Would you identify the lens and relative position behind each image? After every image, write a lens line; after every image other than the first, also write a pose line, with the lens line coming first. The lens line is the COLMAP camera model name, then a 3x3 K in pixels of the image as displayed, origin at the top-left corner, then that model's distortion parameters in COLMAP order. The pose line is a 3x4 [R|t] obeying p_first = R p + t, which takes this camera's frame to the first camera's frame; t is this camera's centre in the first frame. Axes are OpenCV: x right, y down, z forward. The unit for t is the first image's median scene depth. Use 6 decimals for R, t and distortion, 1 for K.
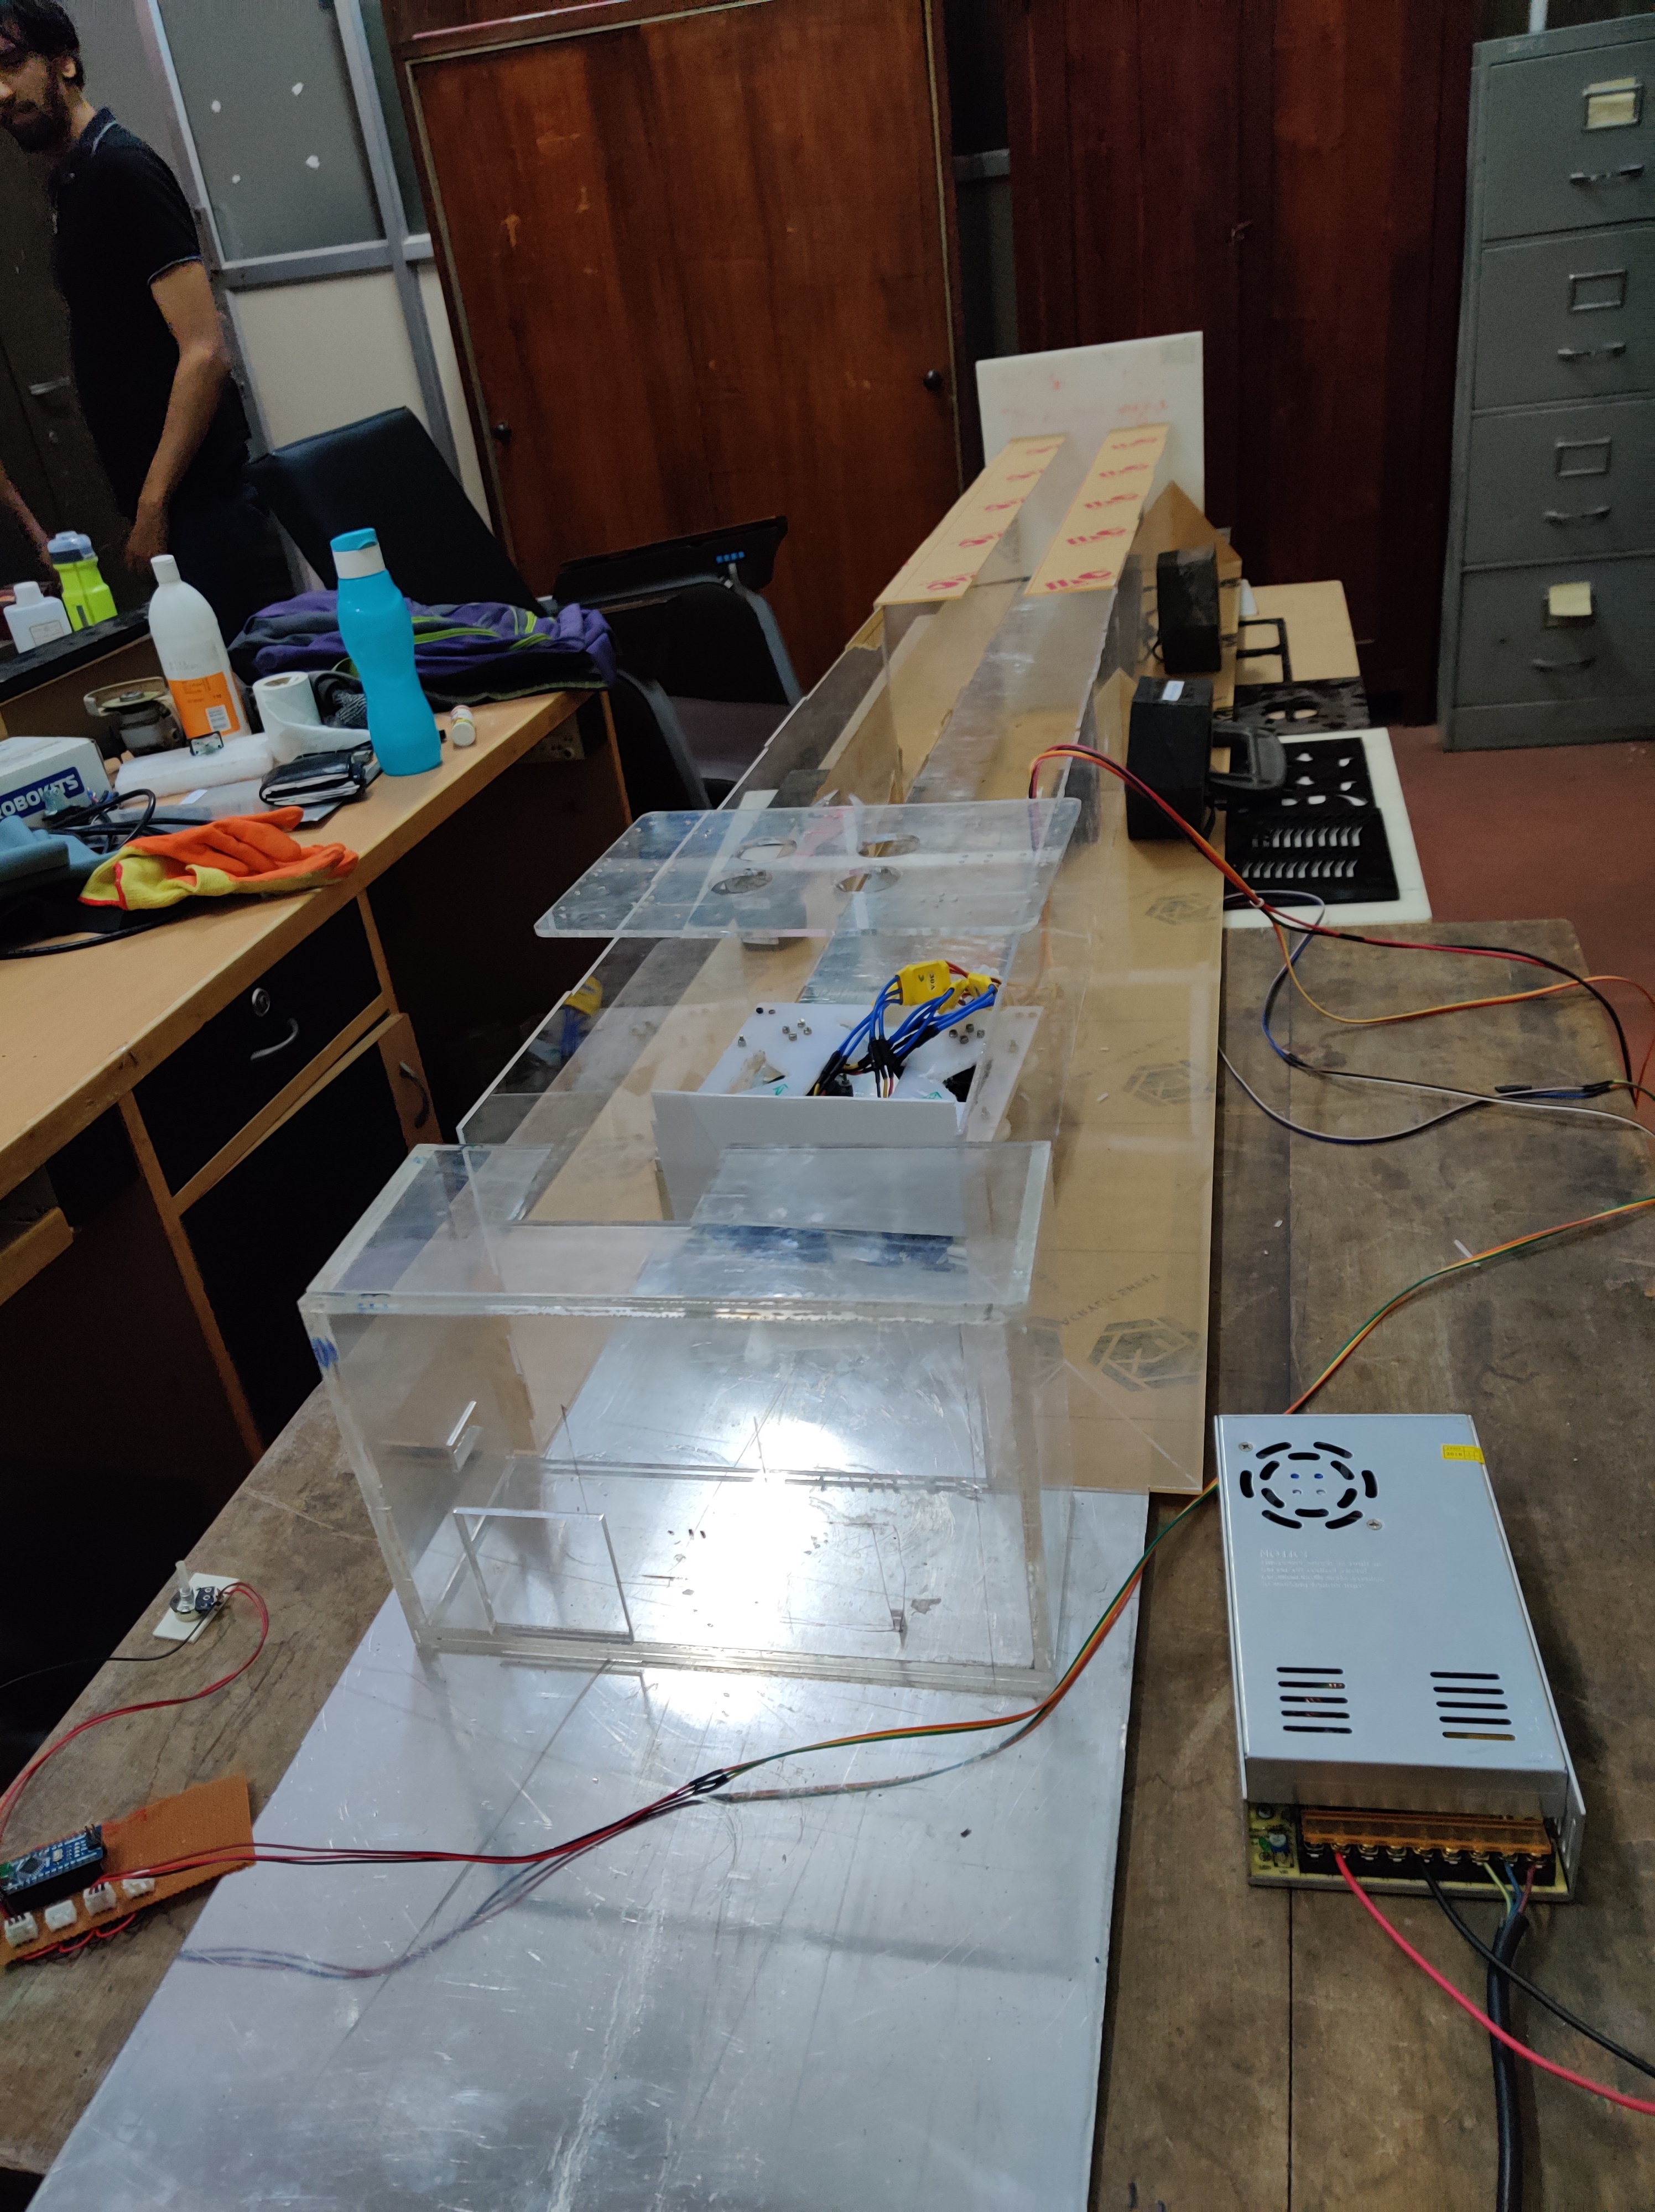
lens RADIAL K [[1698.0, 0, 837.0], [0, 1698.0, 1110.0], [0, 0, 1]] dist [0.009788, 0.005760]
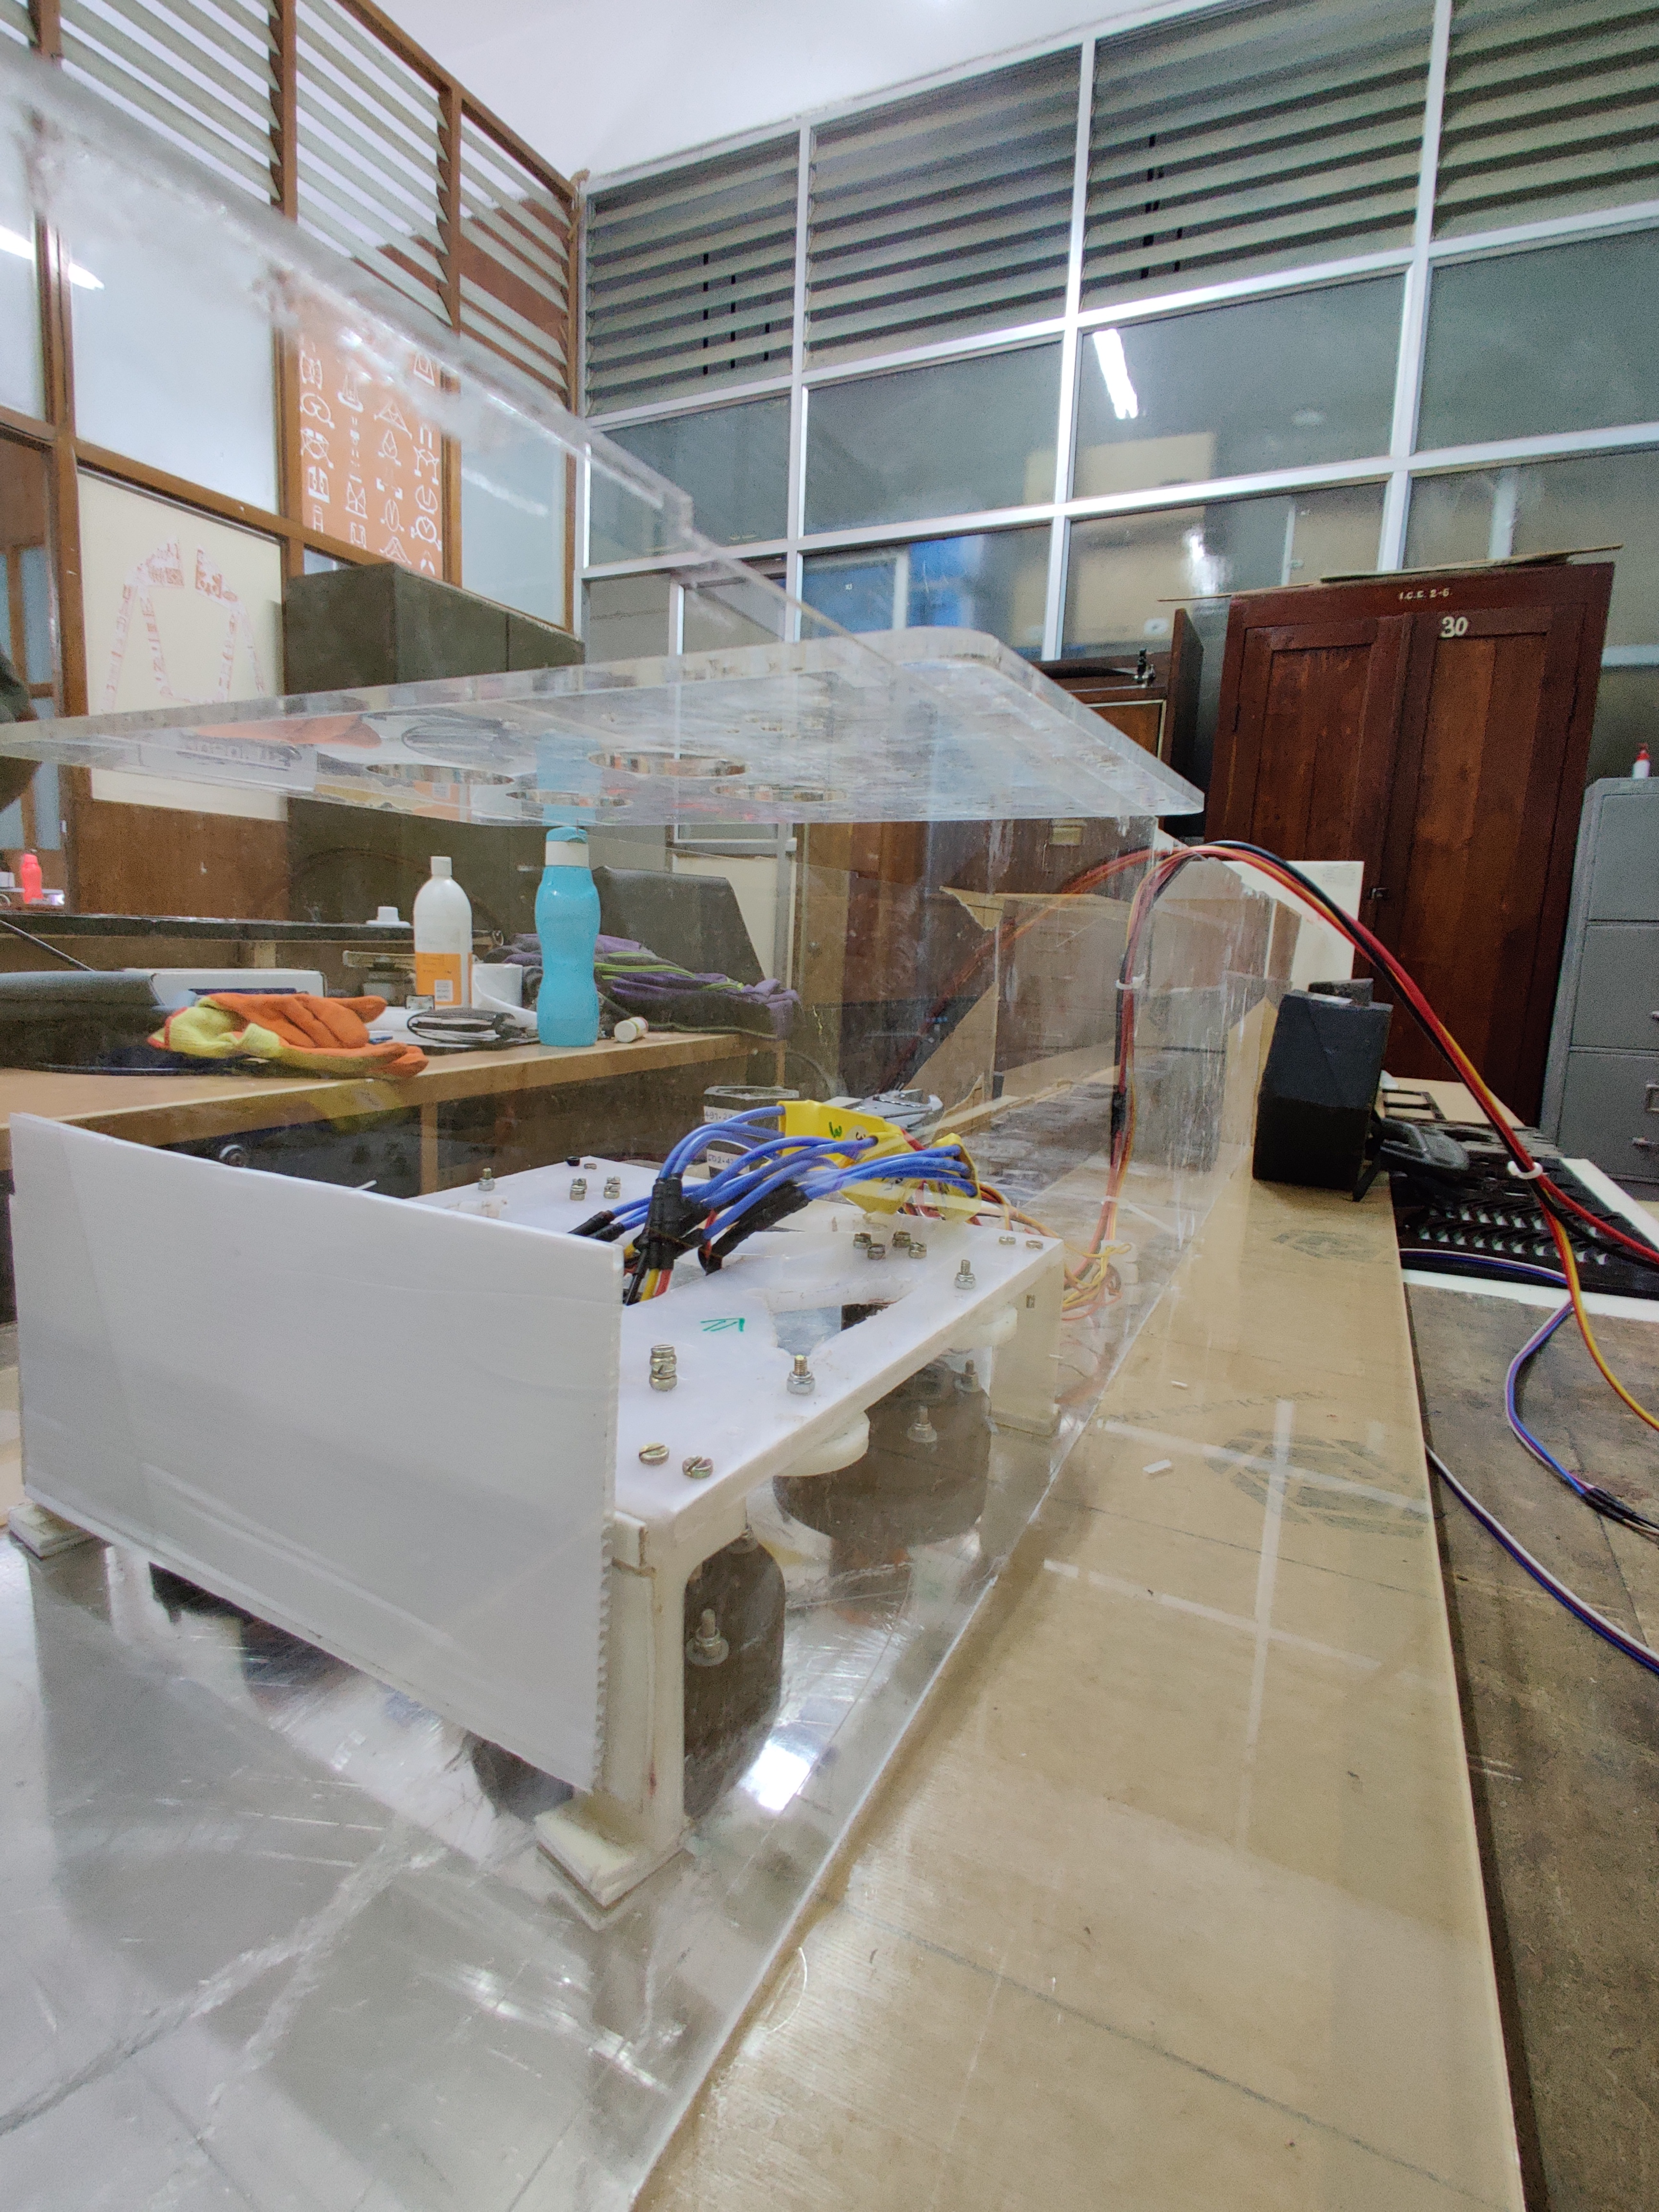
lens RADIAL K [[1113.6, 0, 821.4], [0, 1113.6, 1096.6], [0, 0, 1]] dist [0.006134, 0.000344]
pose [[0.958459, 0.195246, -0.207929, 0.075102], [-0.254173, 0.915447, -0.312014, 0.011353], [0.129429, 0.351903, 0.927045, 0.451516]]
